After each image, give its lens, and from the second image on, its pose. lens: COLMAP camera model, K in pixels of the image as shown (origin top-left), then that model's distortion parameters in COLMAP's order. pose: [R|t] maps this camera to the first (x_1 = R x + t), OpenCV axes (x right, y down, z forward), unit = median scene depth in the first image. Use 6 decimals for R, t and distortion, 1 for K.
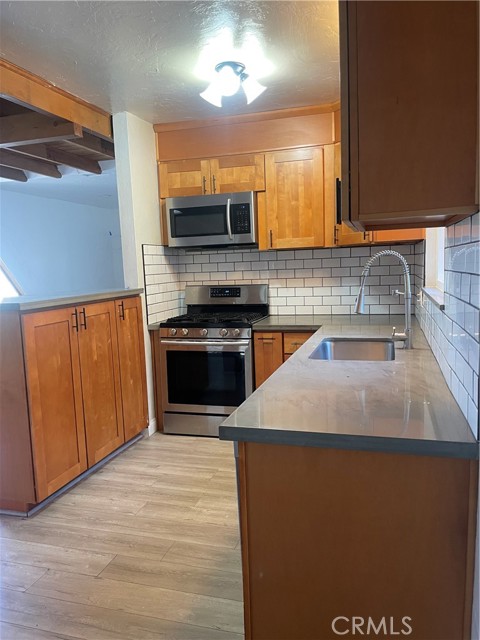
lens RADIAL K [[490.1, 0, 249.2], [0, 490.1, 324.5], [0, 0, 1]] dist [0.084453, -0.116726]
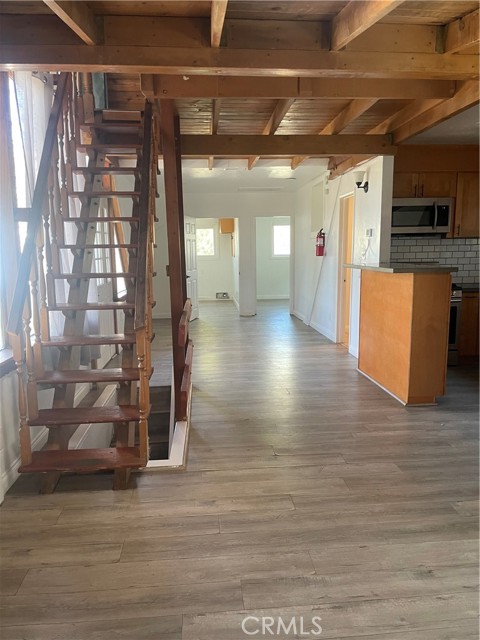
lens RADIAL K [[490.1, 0, 236.4], [0, 490.1, 320.0], [0, 0, 1]] dist [0.084453, -0.116726]
pose [[0.935986, -0.020690, 0.351428, -1.265251], [0.015304, 0.999719, 0.018095, 0.065218], [-0.351704, -0.011559, 0.936040, -0.185580]]
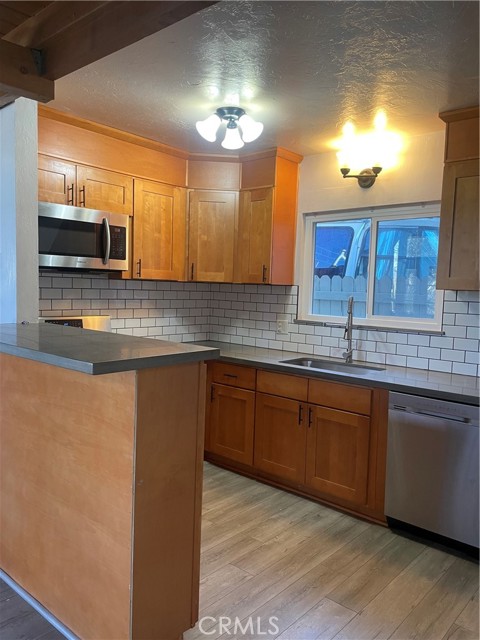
lens RADIAL K [[490.1, 0, 250.1], [0, 490.1, 322.3], [0, 0, 1]] dist [0.084453, -0.116726]
pose [[0.413413, -0.015982, 0.910403, -0.835910], [0.063992, 0.997884, -0.011541, -0.051994], [-0.908292, 0.063029, 0.413561, 0.479669]]
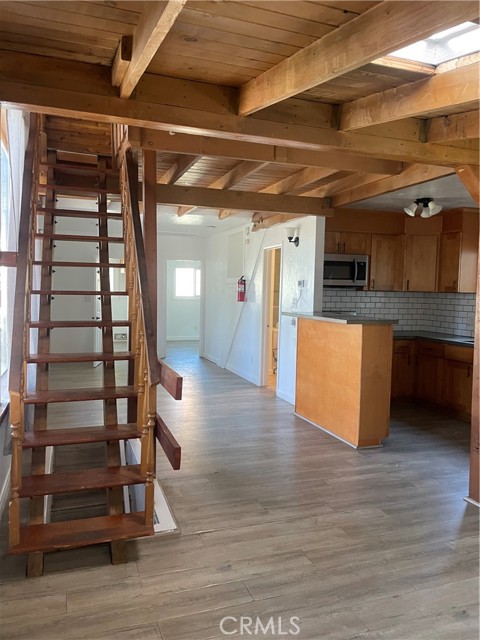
lens RADIAL K [[490.1, 0, 236.7], [0, 490.1, 307.4], [0, 0, 1]] dist [0.084453, -0.116726]
pose [[0.815117, 0.036213, 0.578163, -1.470429], [0.014270, 0.996486, -0.082533, 0.038690], [-0.579121, 0.075525, 0.811736, -0.086400]]
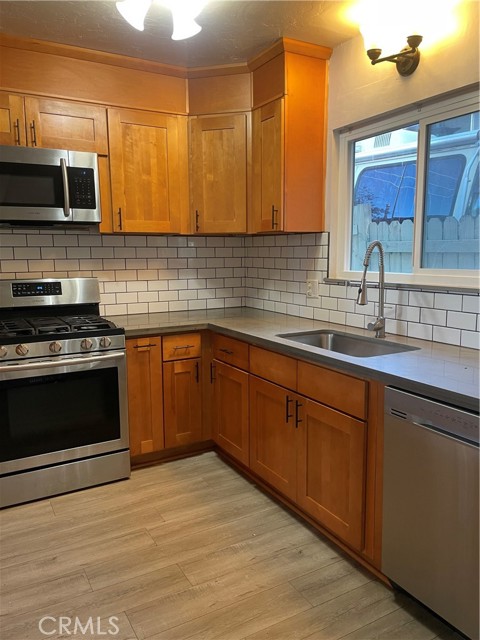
lens RADIAL K [[490.1, 0, 246.7], [0, 490.1, 322.1], [0, 0, 1]] dist [0.084453, -0.116726]
pose [[0.693735, -0.071913, 0.716632, -0.447199], [0.070174, 0.997018, 0.032118, -0.024451], [-0.716804, 0.028007, 0.696712, 0.354061]]
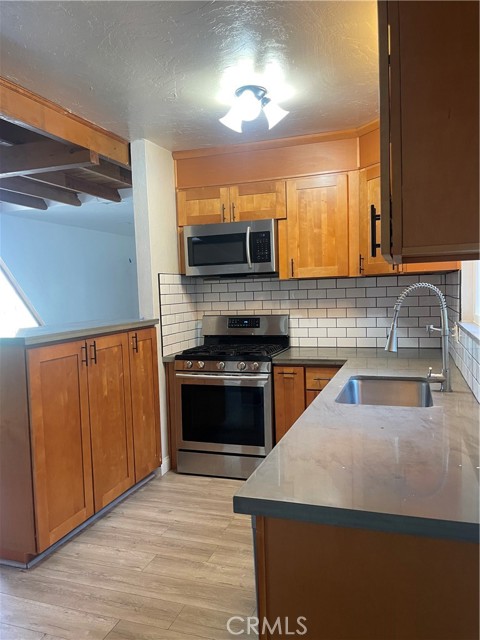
lens RADIAL K [[490.1, 0, 249.5], [0, 490.1, 323.1], [0, 0, 1]] dist [0.084453, -0.116726]
pose [[0.999236, 0.006435, -0.038555, -0.001293], [-0.008508, 0.998513, -0.053844, -0.017049], [0.038152, 0.054131, 0.997805, 0.058097]]
